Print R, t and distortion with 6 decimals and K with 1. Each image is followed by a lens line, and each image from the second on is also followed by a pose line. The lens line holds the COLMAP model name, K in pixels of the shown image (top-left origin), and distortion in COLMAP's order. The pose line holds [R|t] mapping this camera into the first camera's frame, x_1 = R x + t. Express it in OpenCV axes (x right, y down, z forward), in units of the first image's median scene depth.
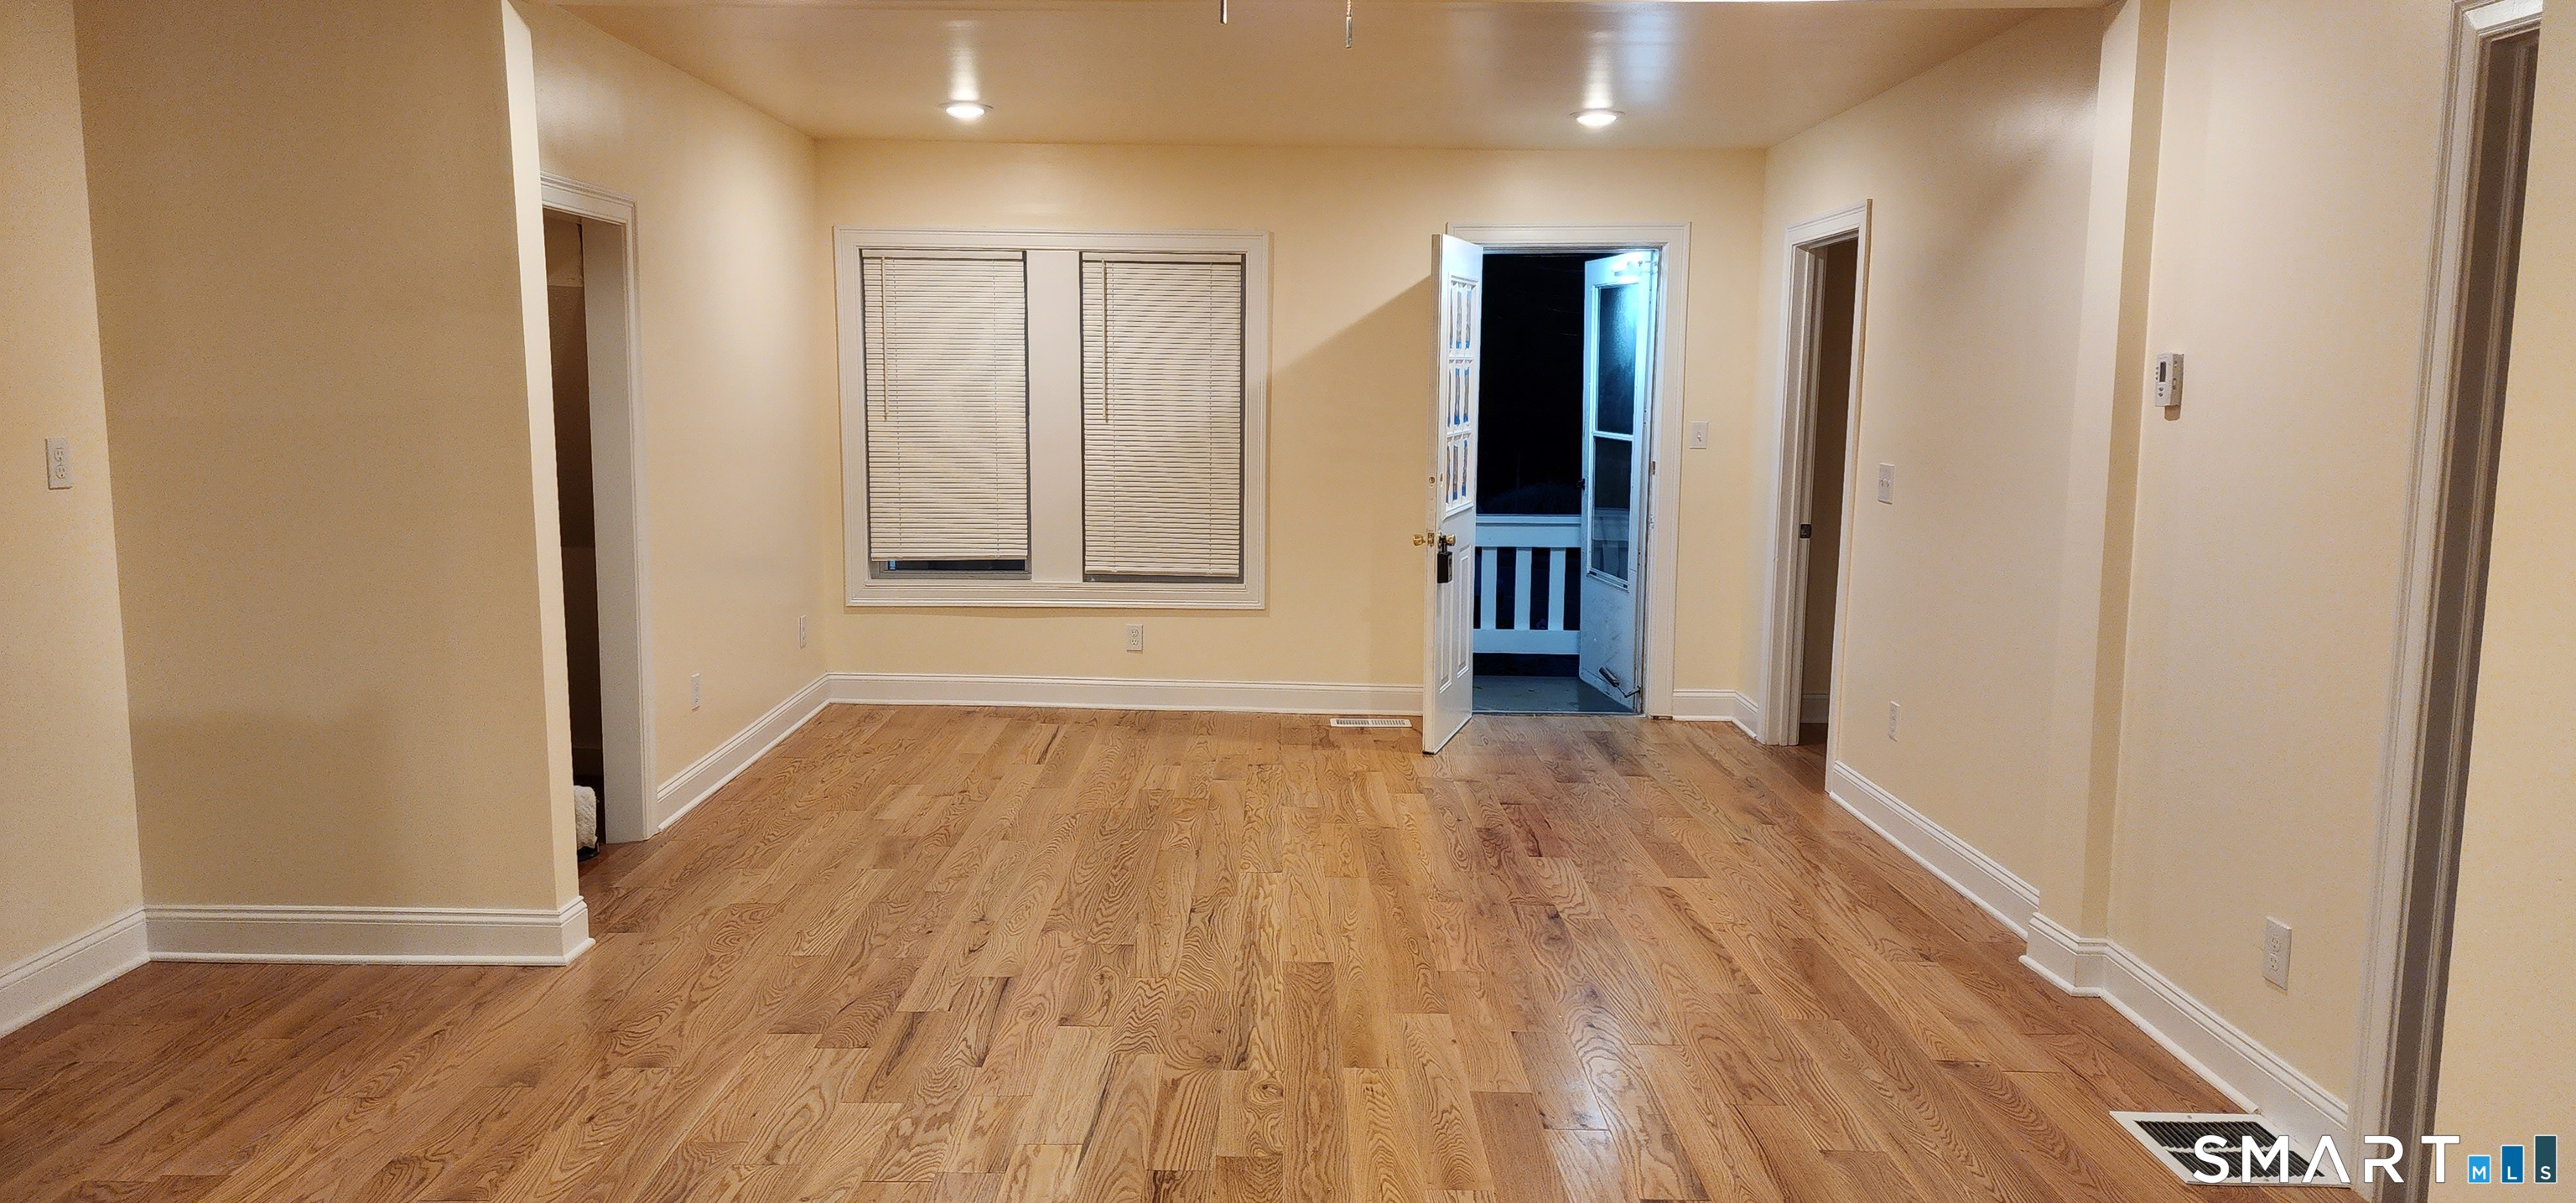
lens RADIAL K [[1703.1, 0, 1279.2], [0, 1703.1, 596.8], [0, 0, 1]] dist [0.046899, -0.000409]
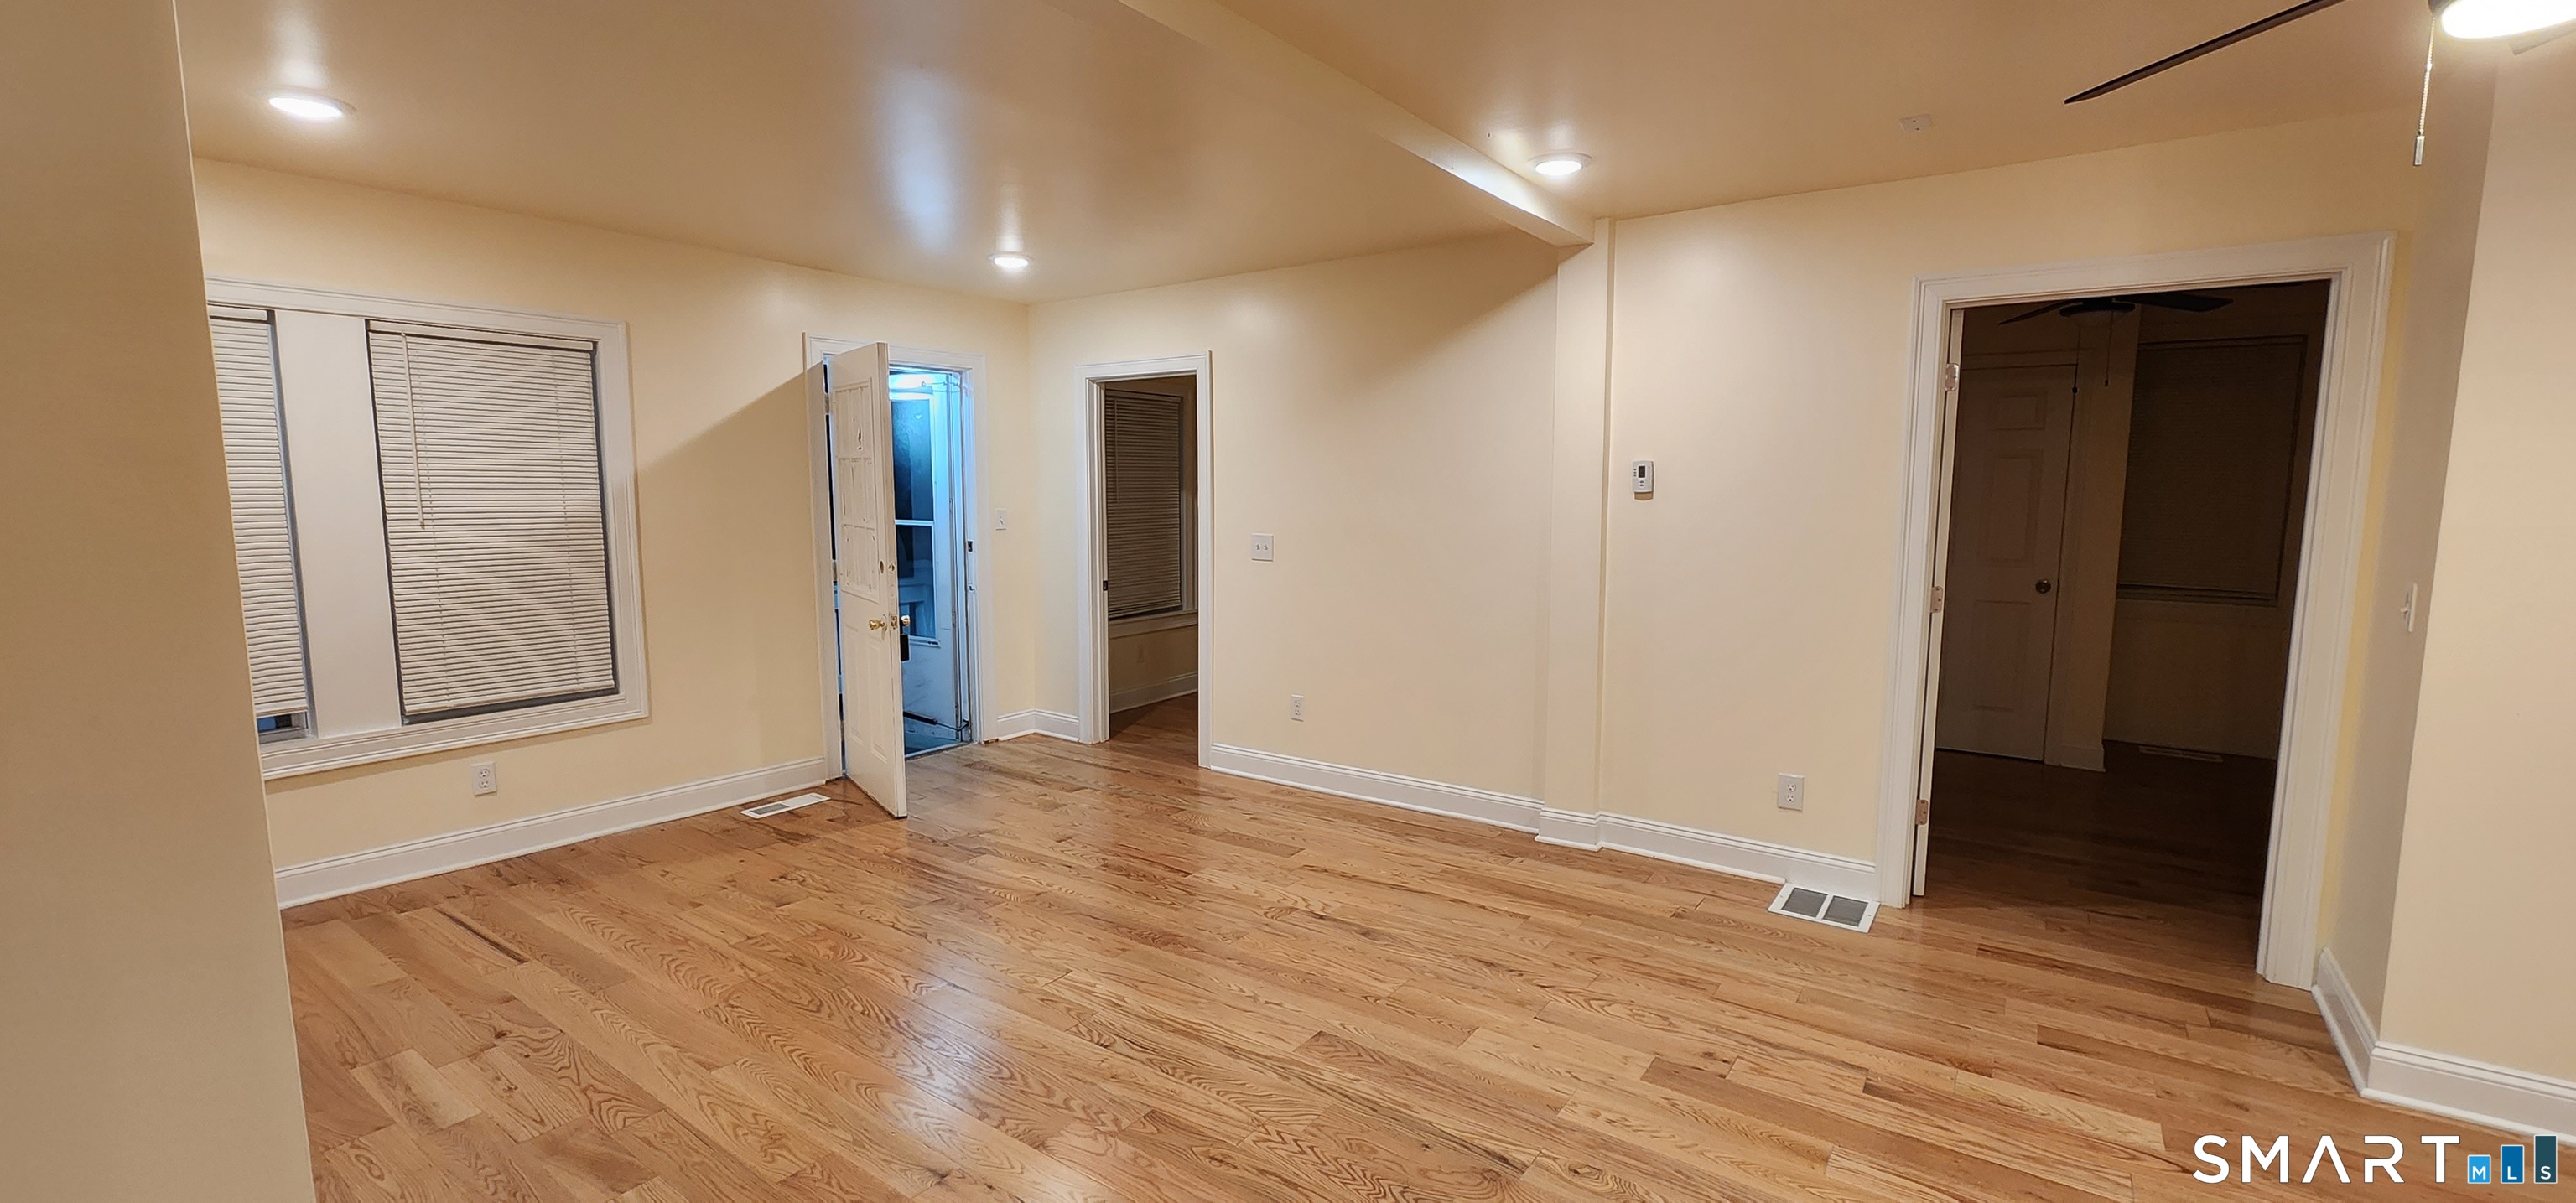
lens RADIAL K [[1044.2, 0, 1294.9], [0, 1044.2, 607.0], [0, 0, 1]] dist [-0.000915, 0.000286]
pose [[0.570533, -0.104956, 0.814541, -0.379200], [0.107050, 0.992843, 0.052950, -0.064208], [-0.814268, 0.056987, 0.577685, 0.501647]]
